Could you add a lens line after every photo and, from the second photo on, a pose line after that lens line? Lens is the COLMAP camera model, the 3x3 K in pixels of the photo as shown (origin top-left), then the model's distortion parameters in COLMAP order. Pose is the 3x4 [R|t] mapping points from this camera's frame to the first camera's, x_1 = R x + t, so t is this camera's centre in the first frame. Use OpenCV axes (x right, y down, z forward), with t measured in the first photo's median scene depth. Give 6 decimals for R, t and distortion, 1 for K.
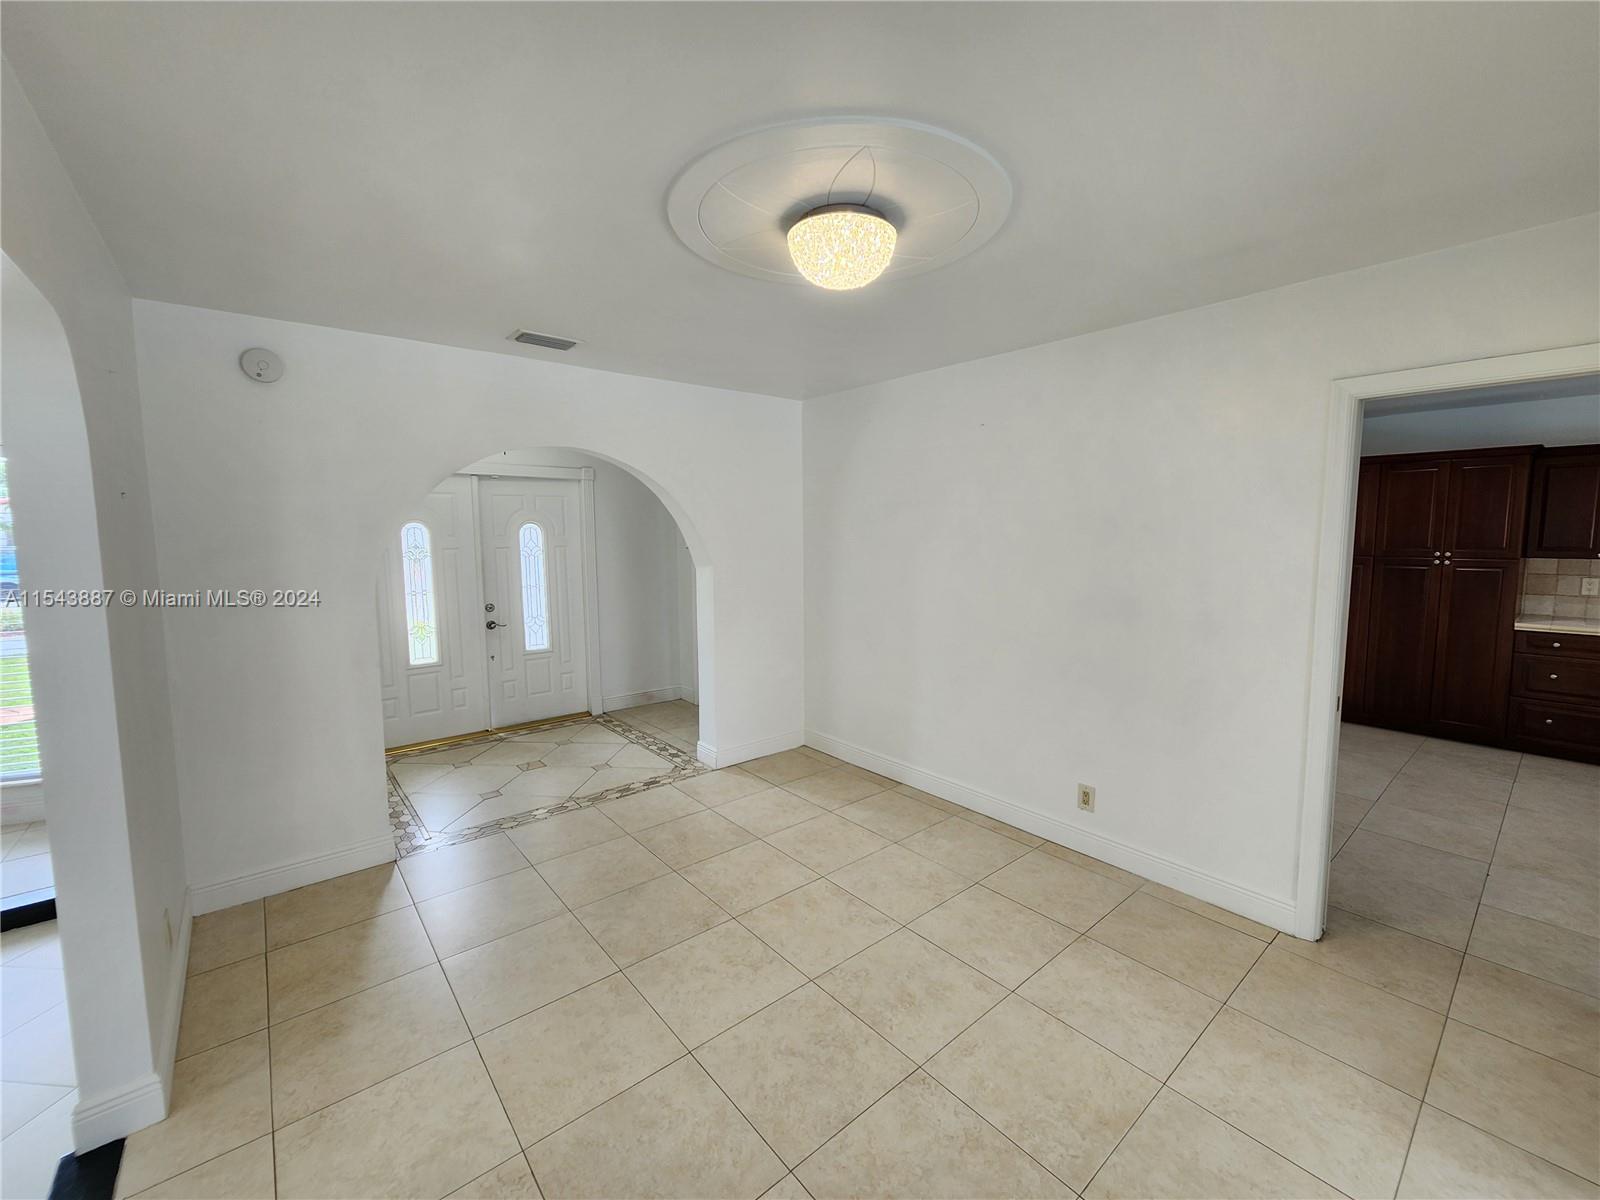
lens RADIAL K [[655.3, 0, 805.9], [0, 655.3, 595.9], [0, 0, 1]] dist [0.006254, -0.002983]
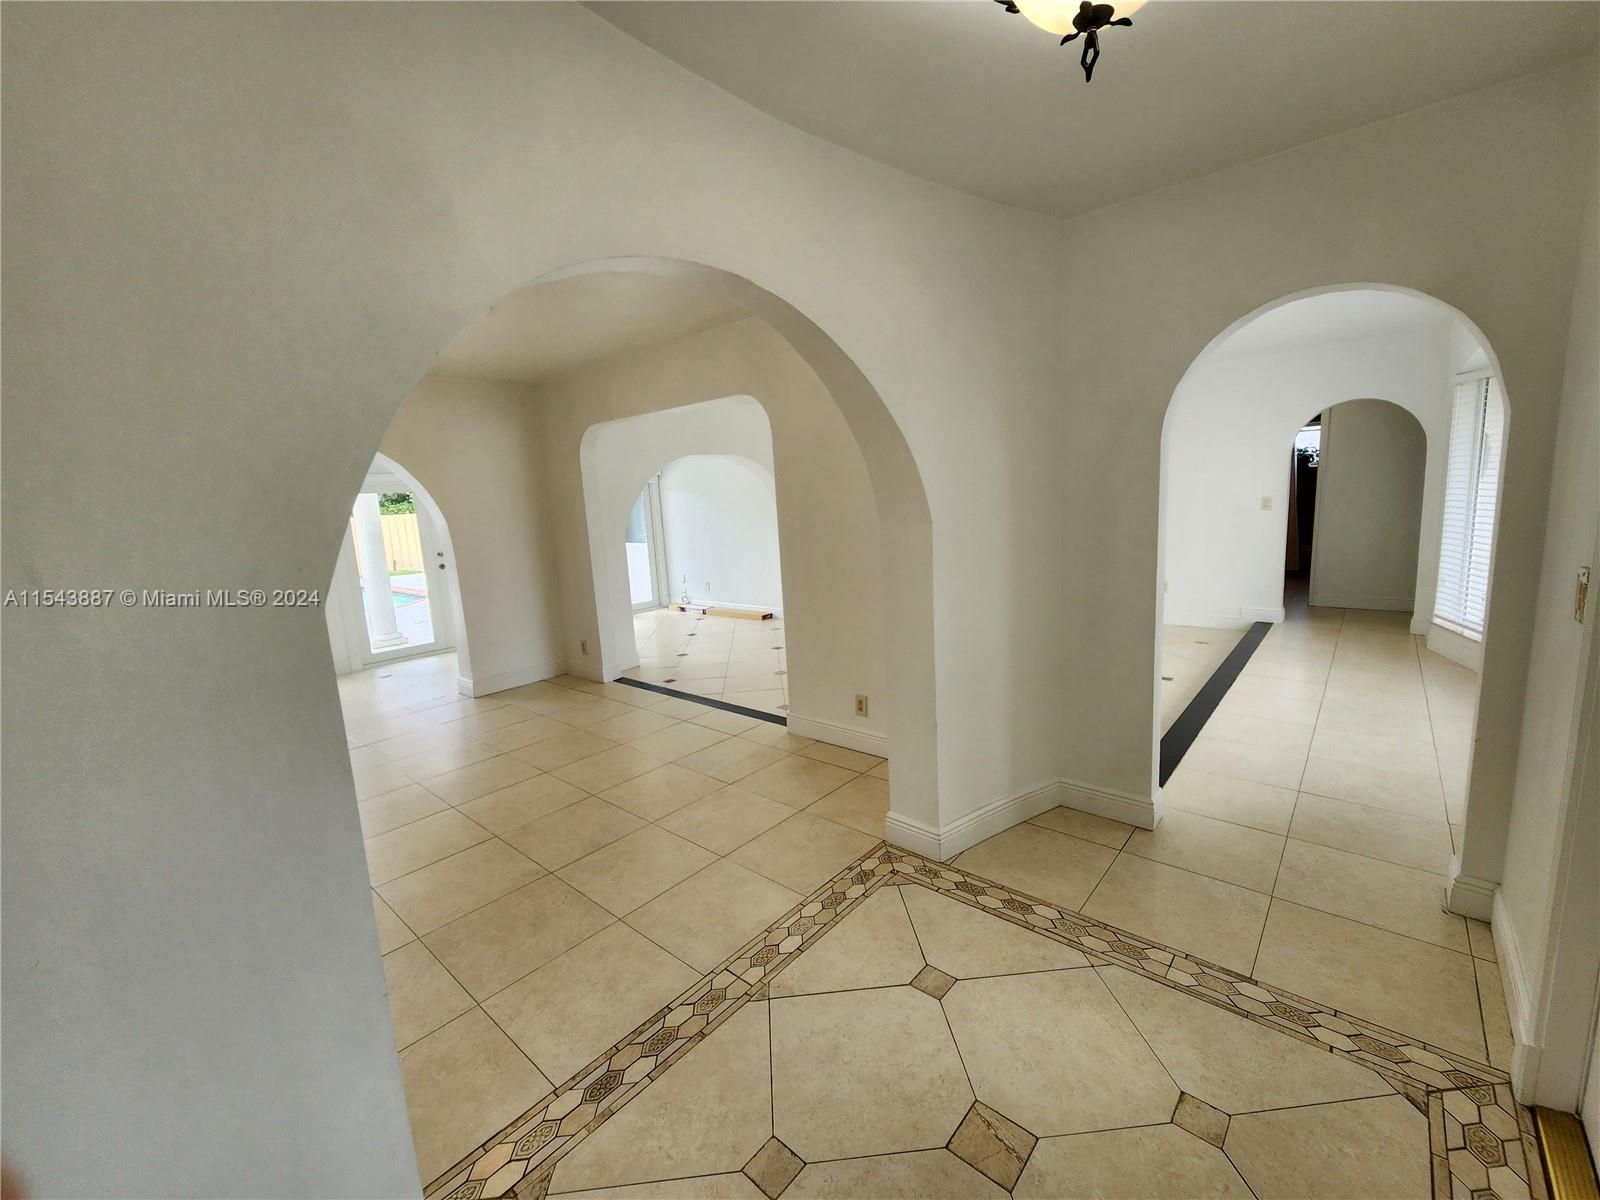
lens RADIAL K [[655.3, 0, 804.6], [0, 655.3, 595.2], [0, 0, 1]] dist [0.006254, -0.002983]
pose [[-0.986236, 0.084450, -0.142150, -0.329658], [0.045909, 0.965784, 0.255251, -0.105764], [0.158842, 0.245211, -0.956368, 1.350770]]
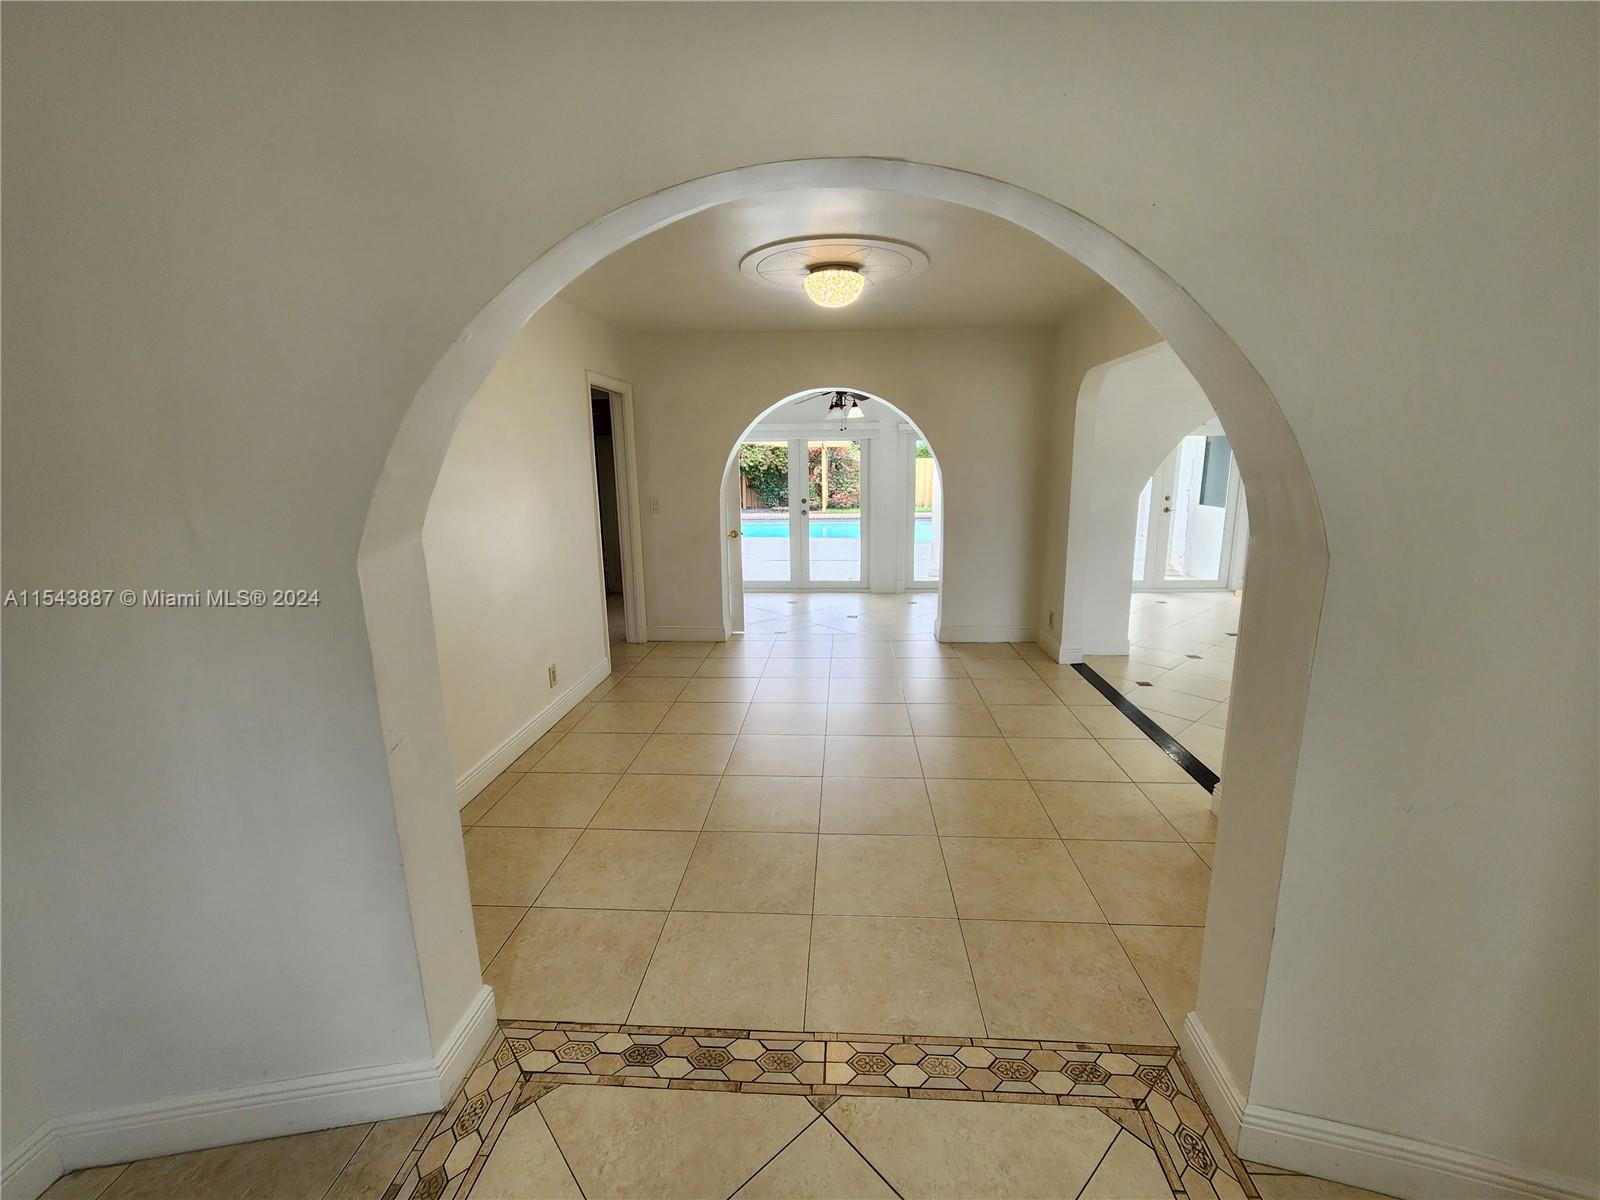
lens RADIAL K [[655.3, 0, 805.2], [0, 655.3, 596.0], [0, 0, 1]] dist [0.006254, -0.002983]
pose [[-0.724557, -0.126372, 0.677531, -0.560257], [0.088408, 0.957884, 0.273208, -0.096808], [-0.683522, 0.257854, -0.682869, 1.153877]]
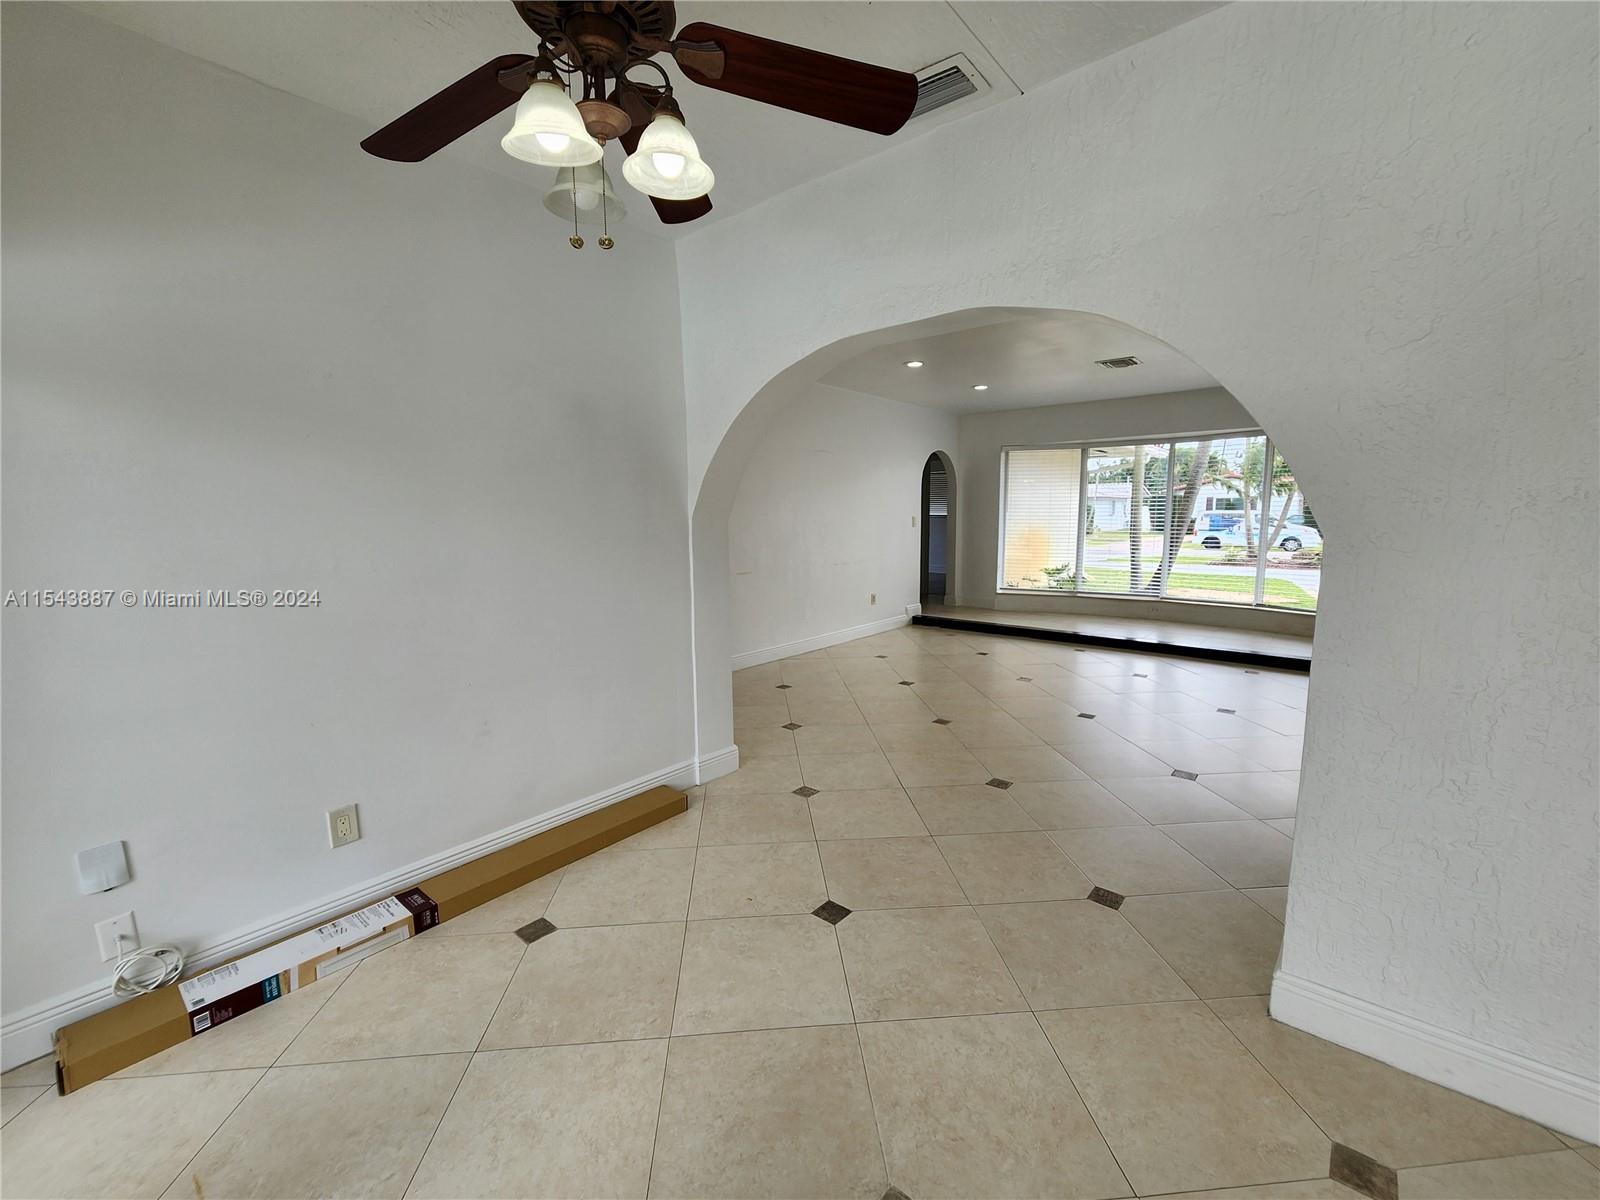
lens RADIAL K [[655.3, 0, 804.2], [0, 655.3, 595.9], [0, 0, 1]] dist [0.006254, -0.002983]
pose [[0.172963, 0.132891, -0.975922, 0.231857], [-0.099459, 0.988148, 0.116928, 0.148768], [0.979894, 0.076840, 0.184130, -0.630458]]
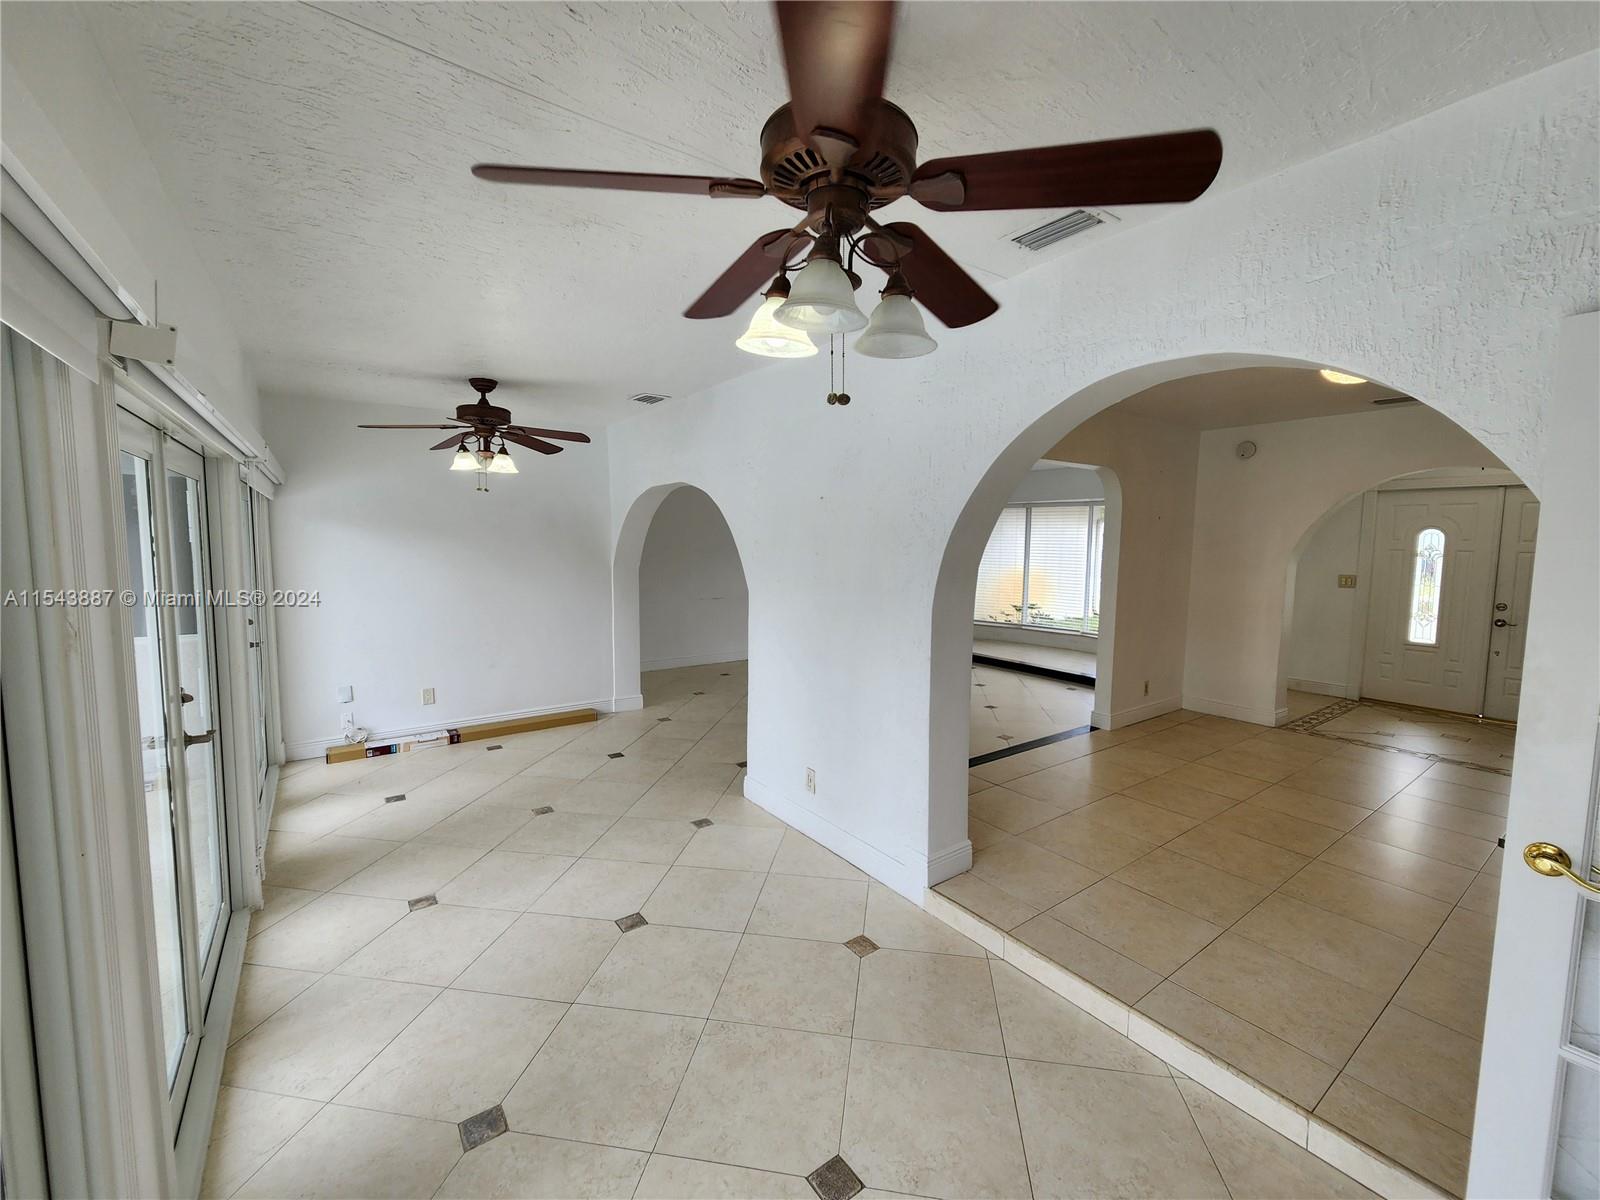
lens RADIAL K [[655.3, 0, 807.2], [0, 655.3, 596.8], [0, 0, 1]] dist [0.006254, -0.002983]
pose [[-0.068411, 0.096499, -0.992979, 0.865698], [-0.114264, 0.988004, 0.103888, 0.024342], [0.991092, 0.120568, -0.056564, -0.109321]]
